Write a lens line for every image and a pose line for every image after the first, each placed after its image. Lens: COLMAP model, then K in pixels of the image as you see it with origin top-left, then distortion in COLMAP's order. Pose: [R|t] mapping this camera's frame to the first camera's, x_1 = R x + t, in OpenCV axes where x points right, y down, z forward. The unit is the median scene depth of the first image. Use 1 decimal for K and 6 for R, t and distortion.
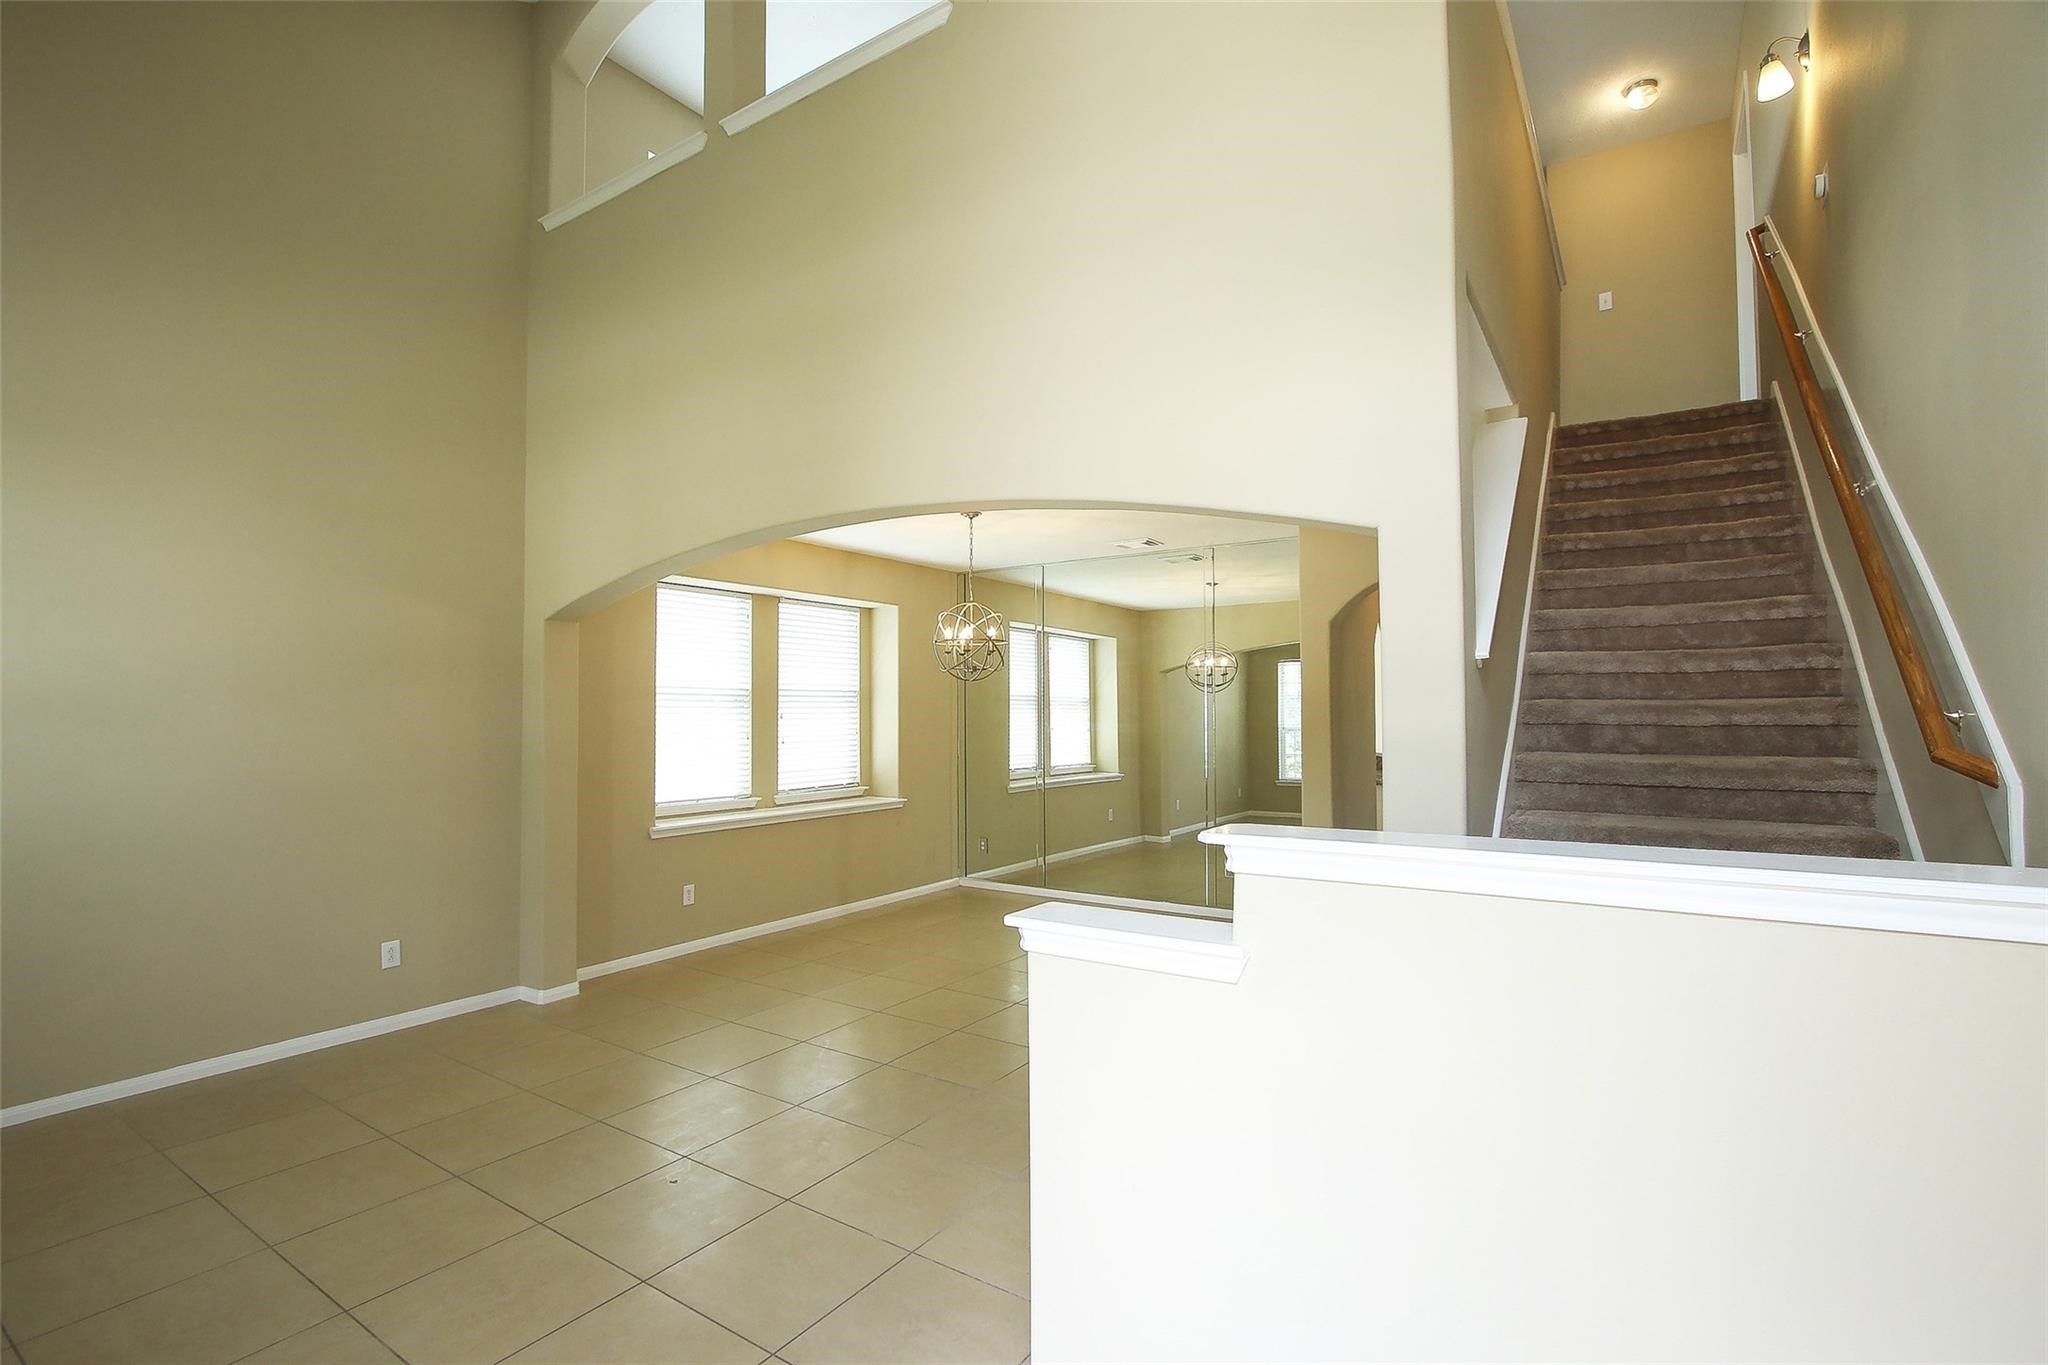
lens RADIAL K [[939.1, 0, 1019.8], [0, 939.1, 688.5], [0, 0, 1]] dist [-0.006642, 0.000114]
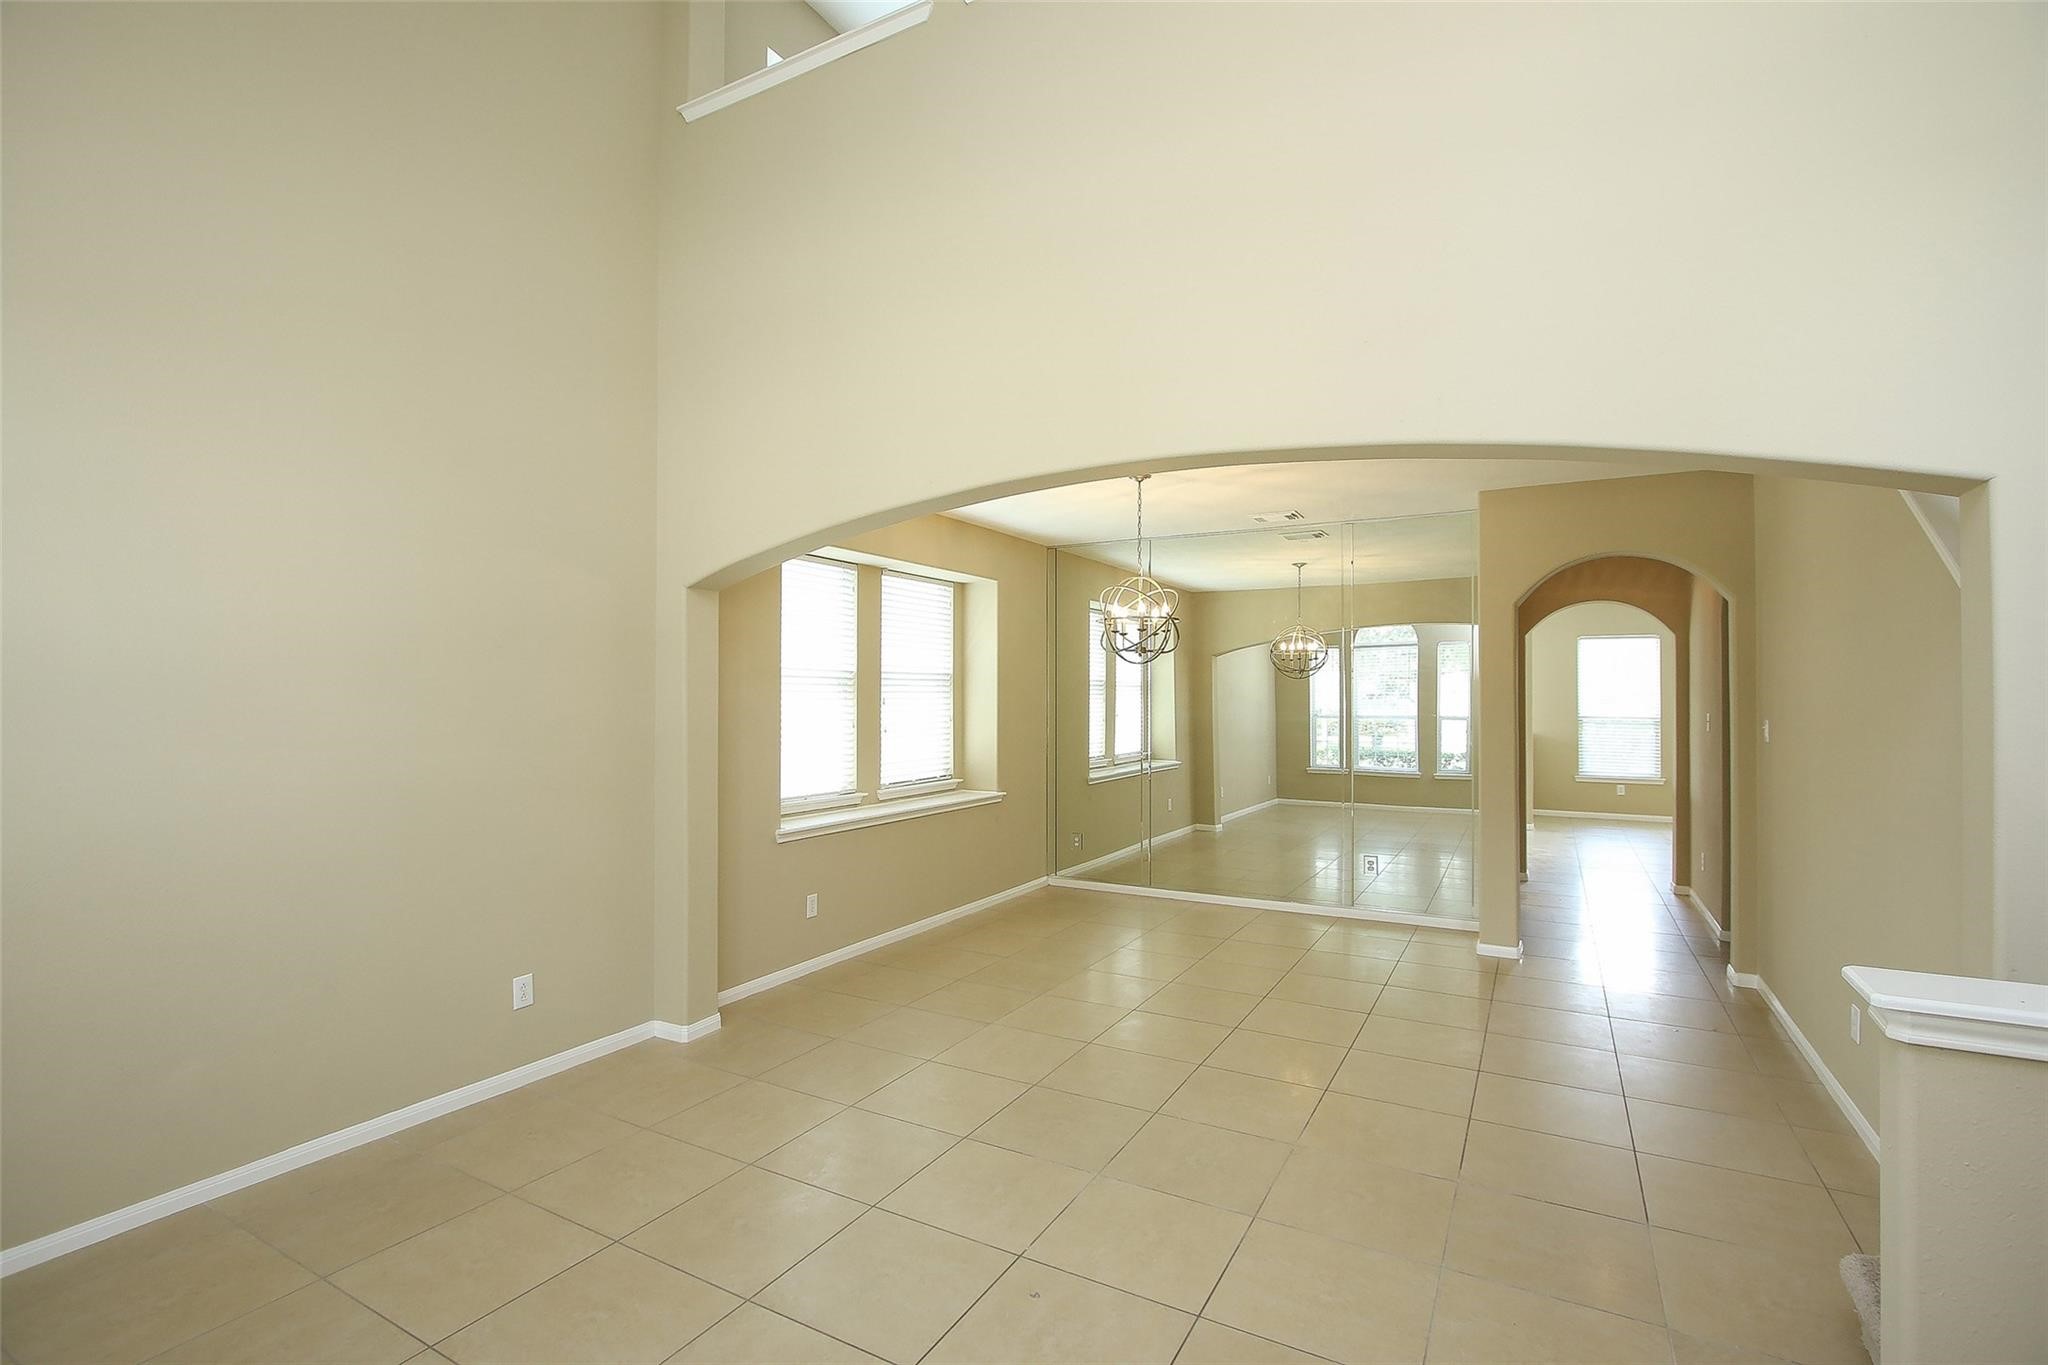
lens RADIAL K [[939.1, 0, 1027.1], [0, 939.1, 686.7], [0, 0, 1]] dist [-0.006642, 0.000114]
pose [[0.995893, 0.004026, 0.090449, -0.199596], [-0.005324, 0.999886, 0.014113, 0.001872], [-0.090382, -0.014536, 0.995801, 0.095181]]
